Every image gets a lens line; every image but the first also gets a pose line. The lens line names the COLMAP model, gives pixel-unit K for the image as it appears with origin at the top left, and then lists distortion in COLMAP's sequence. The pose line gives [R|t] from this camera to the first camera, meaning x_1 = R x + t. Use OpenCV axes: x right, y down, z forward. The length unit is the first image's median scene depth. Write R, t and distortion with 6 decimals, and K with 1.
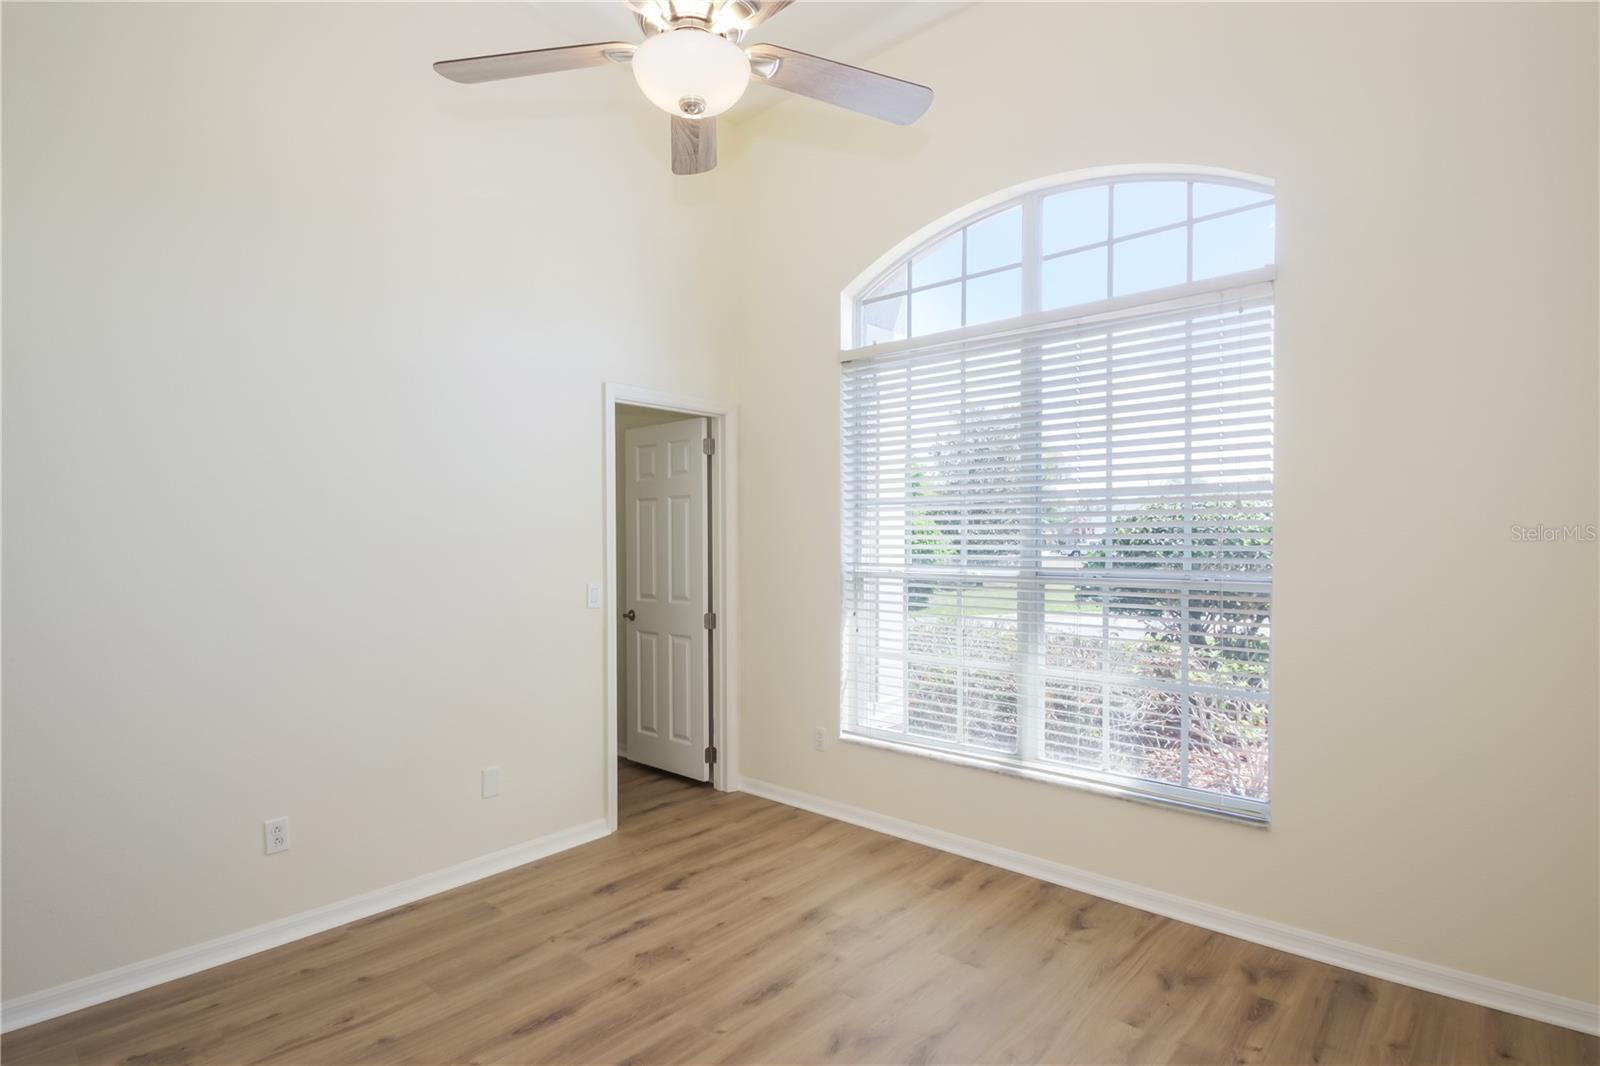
lens RADIAL K [[816.3, 0, 798.7], [0, 816.3, 547.1], [0, 0, 1]] dist [0.002991, -0.000004]
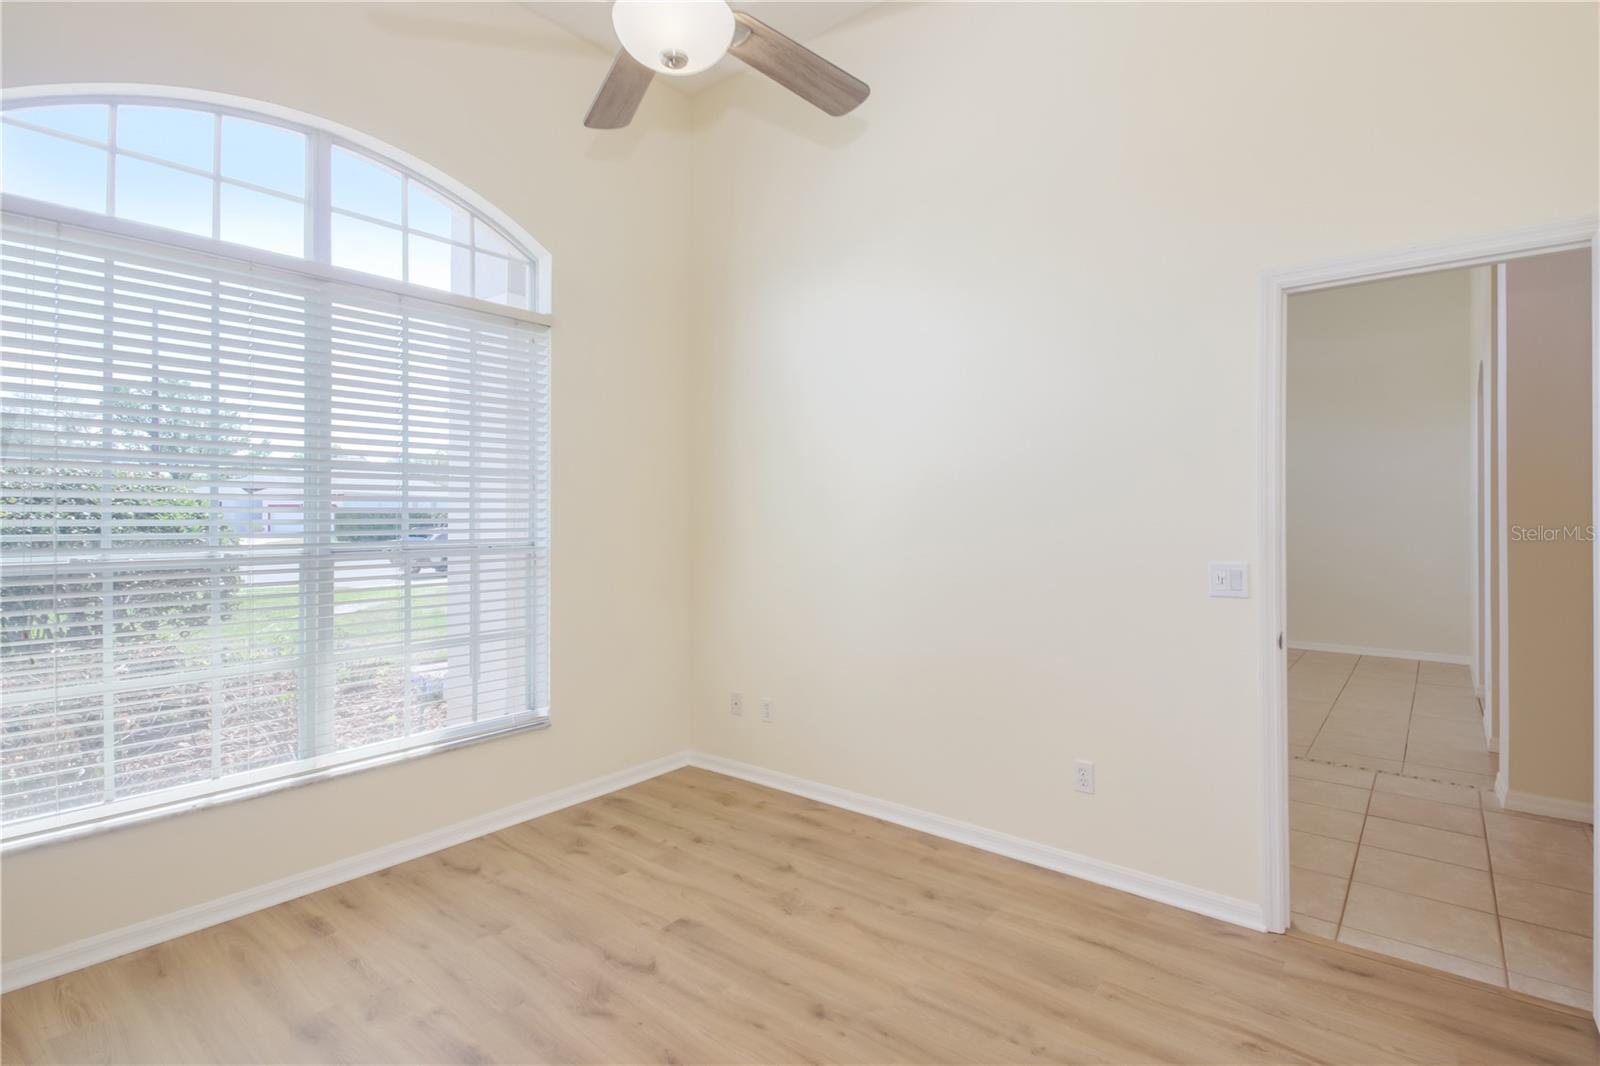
lens RADIAL K [[789.9, 0, 804.1], [0, 789.9, 506.3], [0, 0, 1]] dist [-0.000277, -0.000925]
pose [[-0.057886, 0.016502, 0.998187, -0.651648], [0.012162, 0.999801, -0.015823, 0.003684], [-0.998249, 0.011224, -0.058075, 0.550422]]
